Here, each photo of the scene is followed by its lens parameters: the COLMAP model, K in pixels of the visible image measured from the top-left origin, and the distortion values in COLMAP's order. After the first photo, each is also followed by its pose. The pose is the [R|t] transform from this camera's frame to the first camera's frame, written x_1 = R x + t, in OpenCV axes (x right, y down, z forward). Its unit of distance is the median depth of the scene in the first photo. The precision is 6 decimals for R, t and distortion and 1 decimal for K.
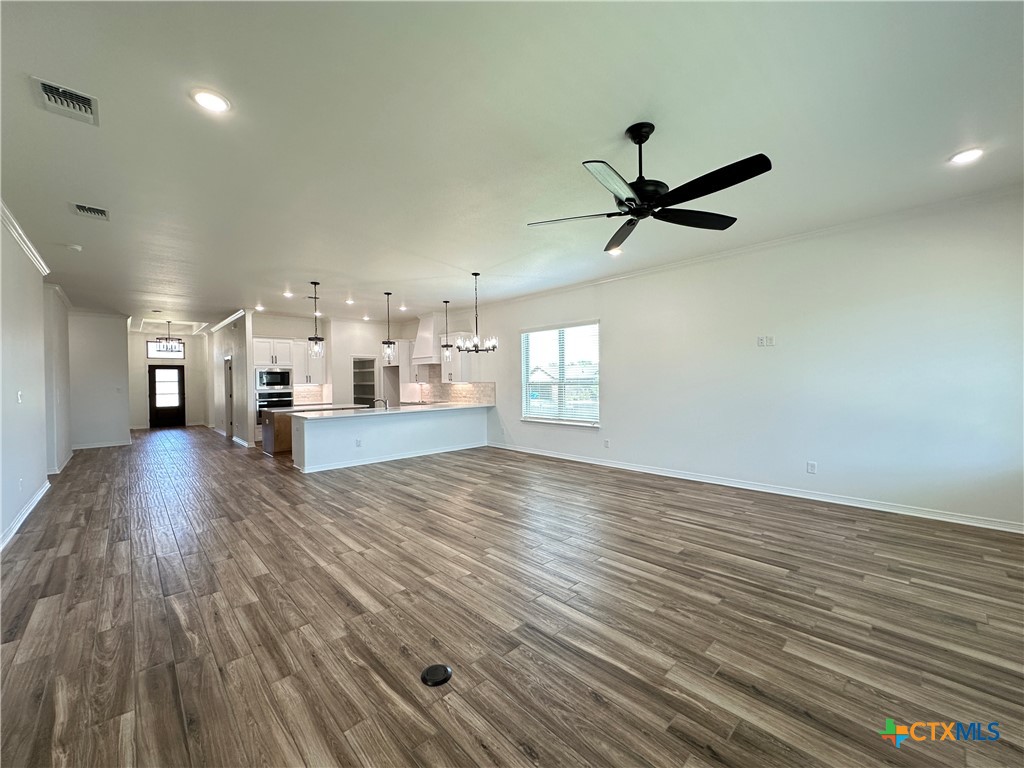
lens RADIAL K [[409.6, 0, 510.2], [0, 409.6, 384.4], [0, 0, 1]] dist [-0.003322, 0.000513]
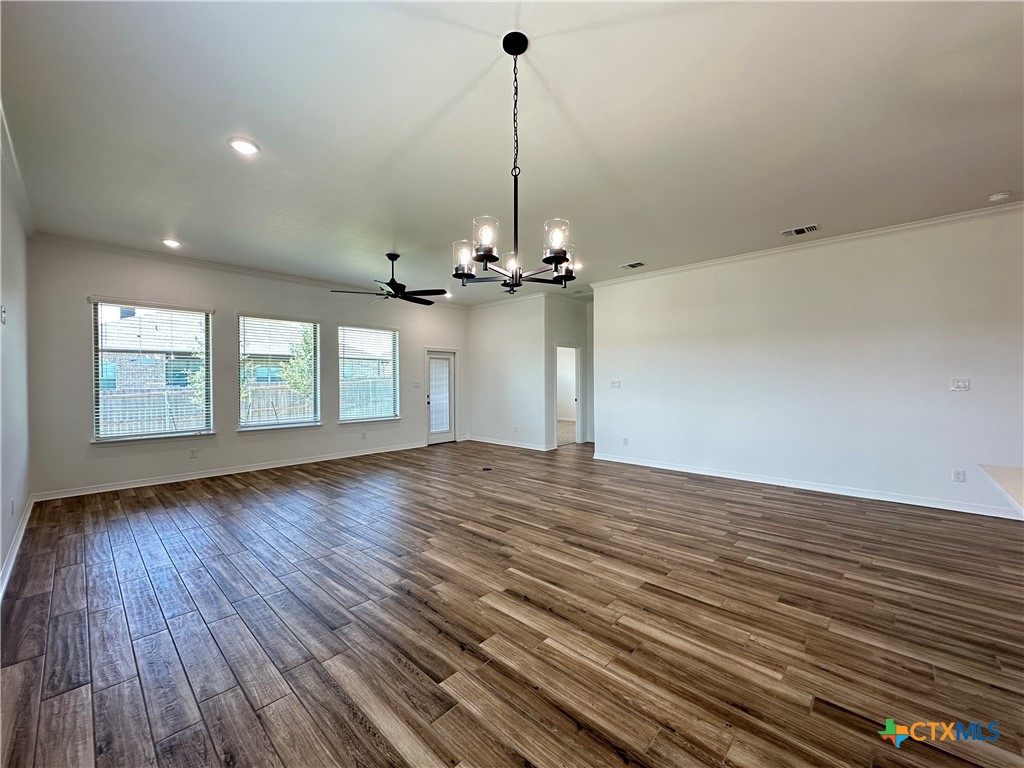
lens RADIAL K [[409.6, 0, 510.2], [0, 409.6, 384.4], [0, 0, 1]] dist [-0.003322, 0.000513]
pose [[-0.997840, 0.016758, -0.063514, -0.062019], [0.015349, 0.999627, 0.022608, -0.006519], [0.063869, 0.021585, -0.997725, 1.526494]]
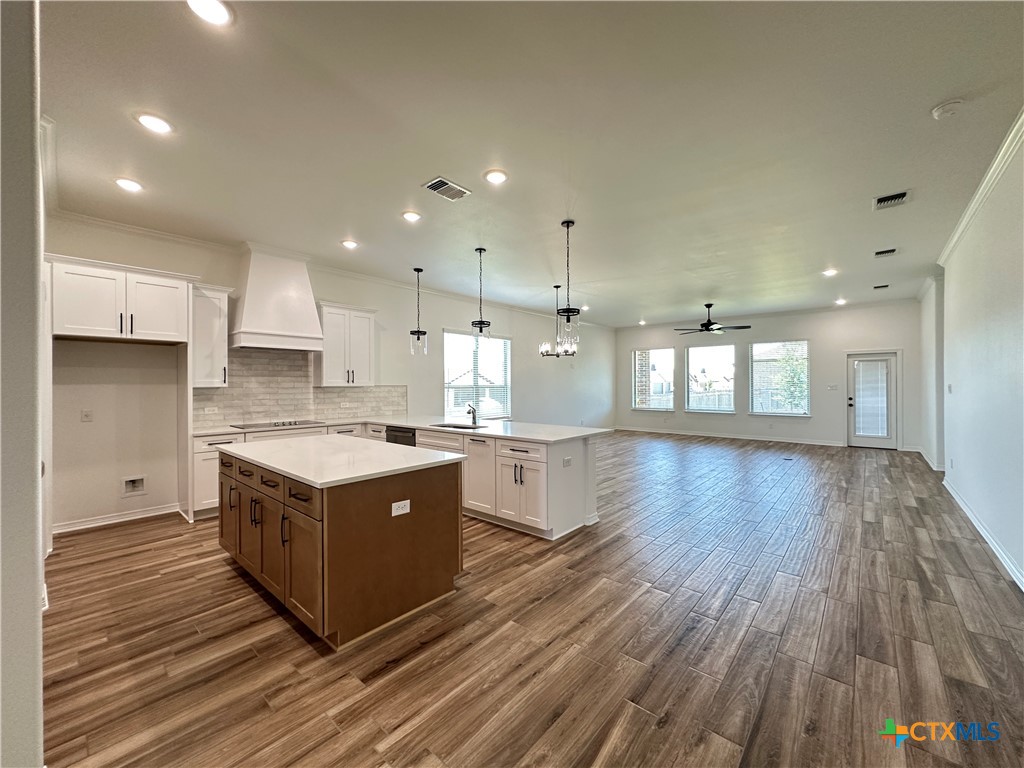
lens RADIAL K [[409.6, 0, 510.2], [0, 409.6, 384.4], [0, 0, 1]] dist [-0.003322, 0.000513]
pose [[-0.095128, 0.013305, 0.995376, -1.348332], [0.018593, 0.999760, -0.011587, 0.007663], [-0.995291, 0.017404, -0.095352, 1.420369]]
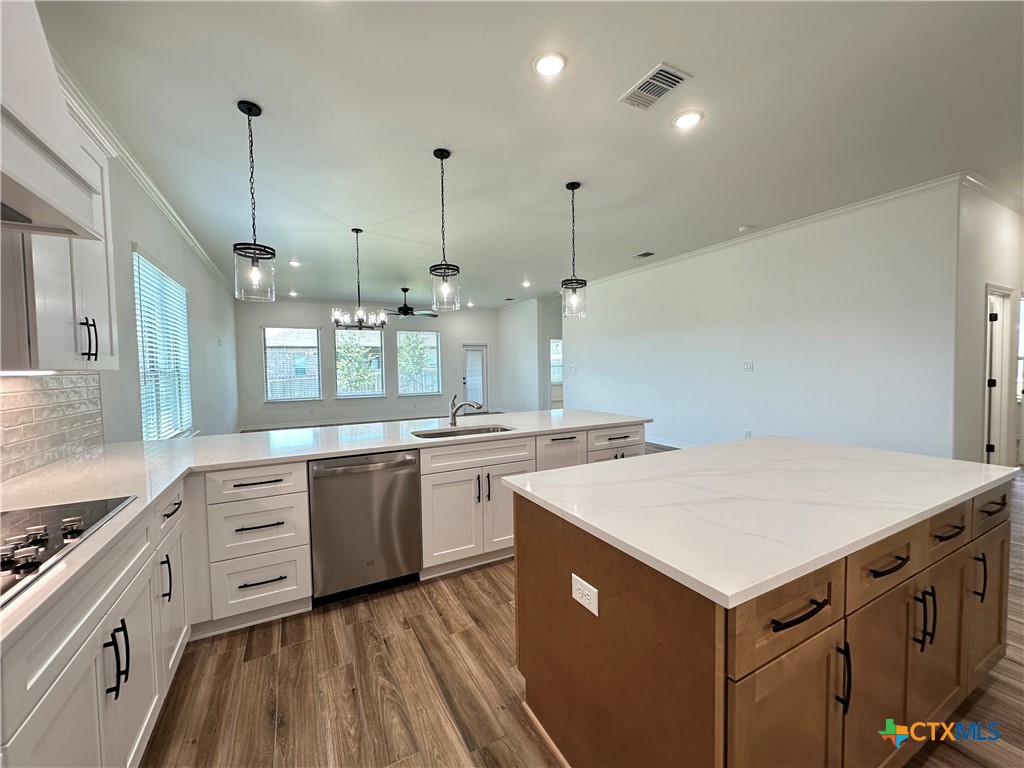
lens RADIAL K [[409.6, 0, 510.2], [0, 409.6, 384.4], [0, 0, 1]] dist [-0.003322, 0.000513]
pose [[-0.964152, 0.017317, 0.264786, -0.661813], [0.032275, 0.998113, 0.052244, -0.002740], [-0.263381, 0.058917, -0.962891, 1.958221]]
